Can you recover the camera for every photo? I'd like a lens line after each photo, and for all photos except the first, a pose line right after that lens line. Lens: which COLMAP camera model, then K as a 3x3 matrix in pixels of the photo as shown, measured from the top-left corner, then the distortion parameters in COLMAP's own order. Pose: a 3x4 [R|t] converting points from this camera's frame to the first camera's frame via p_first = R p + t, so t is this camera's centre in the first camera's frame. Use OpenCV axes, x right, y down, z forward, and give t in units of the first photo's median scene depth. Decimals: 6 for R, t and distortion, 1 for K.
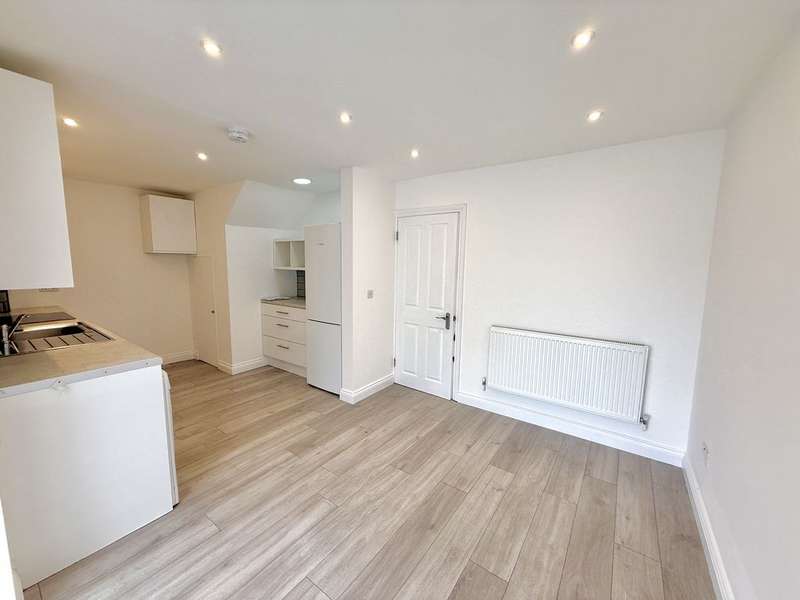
lens RADIAL K [[317.7, 0, 395.0], [0, 317.7, 301.6], [0, 0, 1]] dist [0.001238, -0.000653]
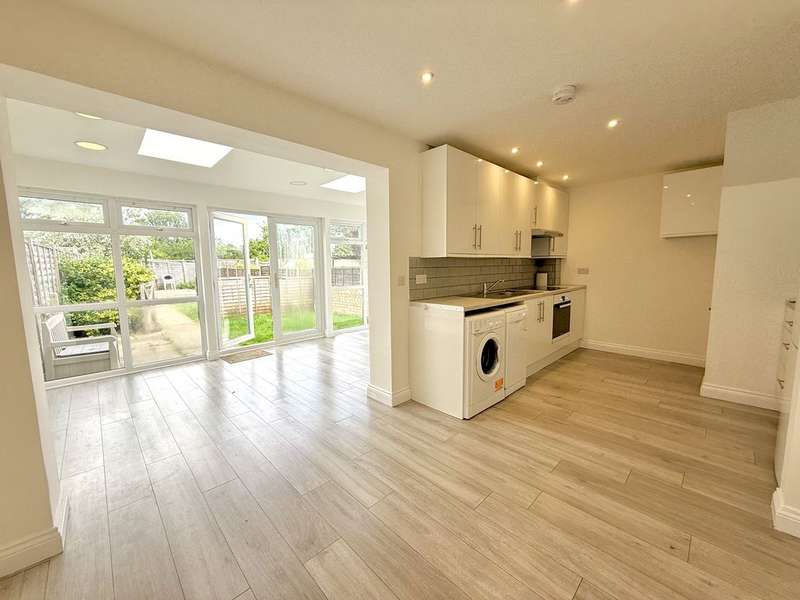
lens RADIAL K [[317.7, 0, 400.5], [0, 317.7, 300.6], [0, 0, 1]] dist [0.001238, -0.000653]
pose [[-0.161012, 0.099315, -0.981943, 0.380225], [-0.111420, 0.986735, 0.118070, 0.007103], [0.980643, 0.128418, -0.147811, 0.512933]]
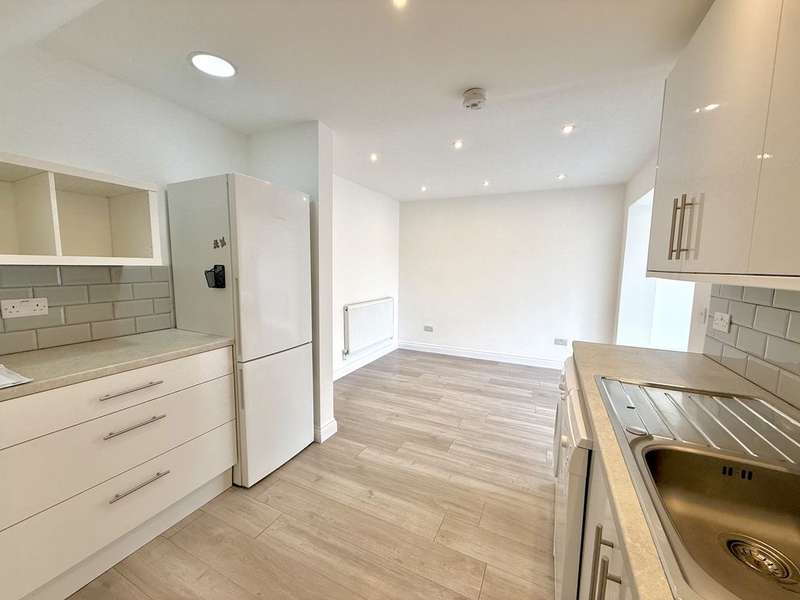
lens RADIAL K [[317.7, 0, 398.9], [0, 317.7, 299.2], [0, 0, 1]] dist [0.001238, -0.000653]
pose [[-0.183091, -0.117402, 0.976061, -0.924988], [0.106815, 0.984590, 0.138464, -0.099982], [-0.977276, 0.129610, -0.167729, 0.964815]]
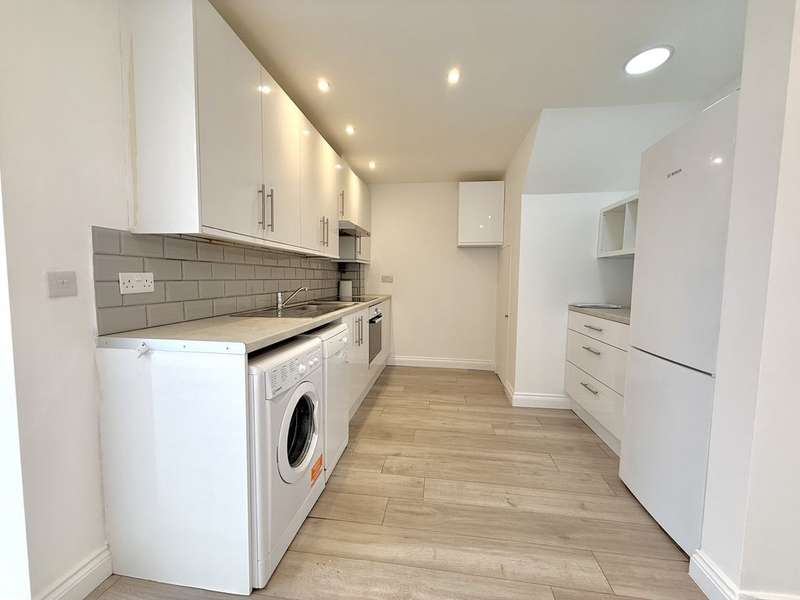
lens RADIAL K [[317.7, 0, 399.4], [0, 317.7, 299.2], [0, 0, 1]] dist [0.001238, -0.000653]
pose [[0.477237, 0.053196, -0.877163, -0.029377], [-0.115878, 0.993260, -0.002808, 0.031674], [0.871101, 0.102984, 0.480184, 0.527301]]
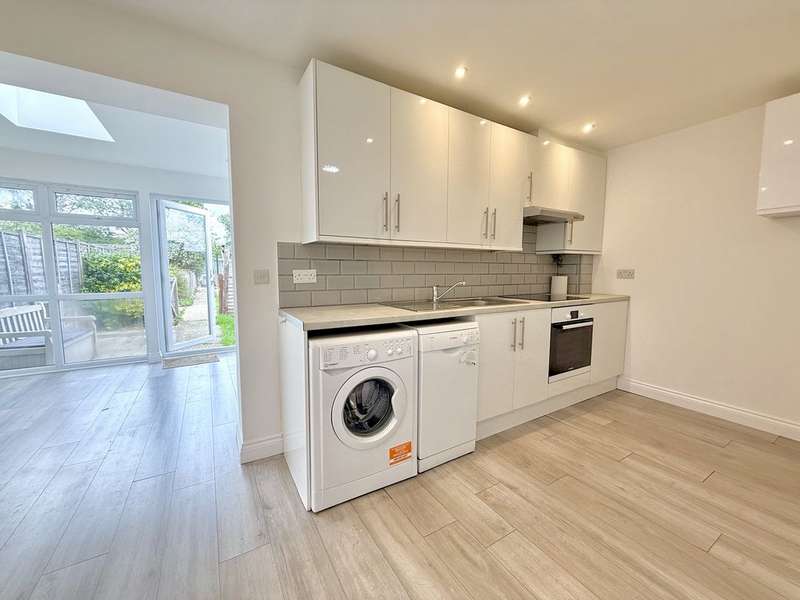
lens RADIAL K [[317.7, 0, 398.3], [0, 317.7, 300.5], [0, 0, 1]] dist [0.001238, -0.000653]
pose [[-0.382687, 0.076380, -0.920715, -0.042296], [-0.124275, 0.983264, 0.133223, -0.011493], [0.915482, 0.165404, -0.366790, 0.836709]]
